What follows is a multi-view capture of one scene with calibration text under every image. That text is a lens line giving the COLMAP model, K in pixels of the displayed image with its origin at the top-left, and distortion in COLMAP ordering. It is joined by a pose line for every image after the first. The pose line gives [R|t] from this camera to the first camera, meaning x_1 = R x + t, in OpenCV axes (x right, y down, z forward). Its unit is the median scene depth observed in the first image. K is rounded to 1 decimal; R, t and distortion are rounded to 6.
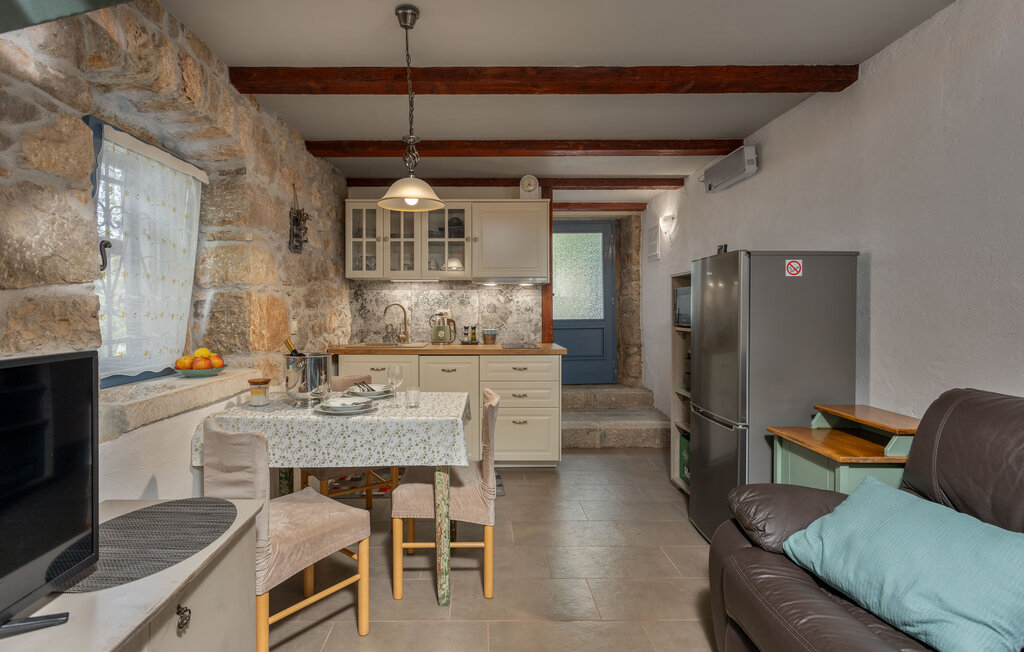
lens RADIAL K [[490.8, 0, 517.7], [0, 490.8, 323.6], [0, 0, 1]] dist [0.002124, 0.001086]
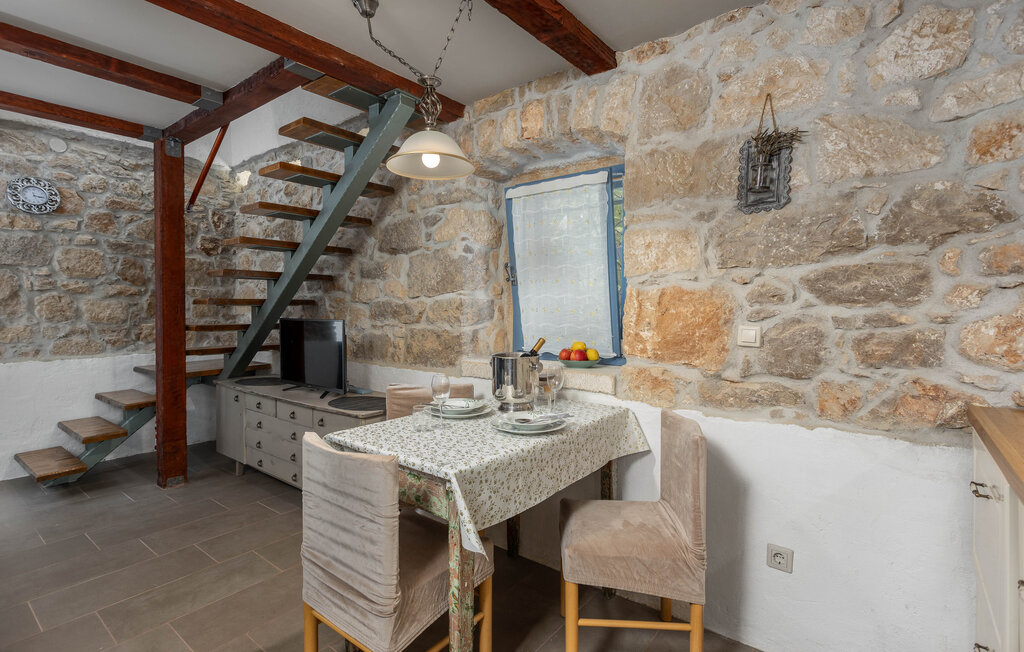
lens RADIAL K [[490.8, 0, 517.7], [0, 490.8, 323.6], [0, 0, 1]] dist [0.002124, 0.001086]
pose [[-0.663821, 0.021937, -0.747569, 0.145477], [-0.026181, 0.998275, 0.052542, -0.024109], [0.747433, 0.054450, -0.662102, 0.902966]]
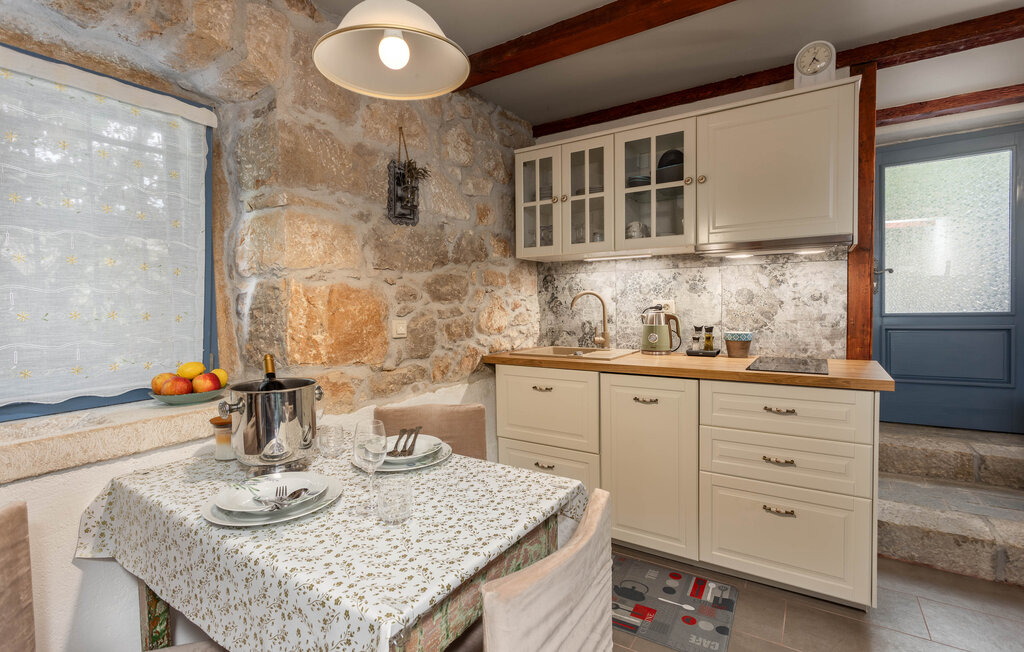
lens RADIAL K [[490.8, 0, 517.7], [0, 490.8, 323.6], [0, 0, 1]] dist [0.002124, 0.001086]
pose [[0.813904, 0.014890, -0.580808, 0.077218], [-0.002681, 0.999757, 0.021872, -0.011870], [0.580993, -0.016245, 0.813746, 0.393030]]
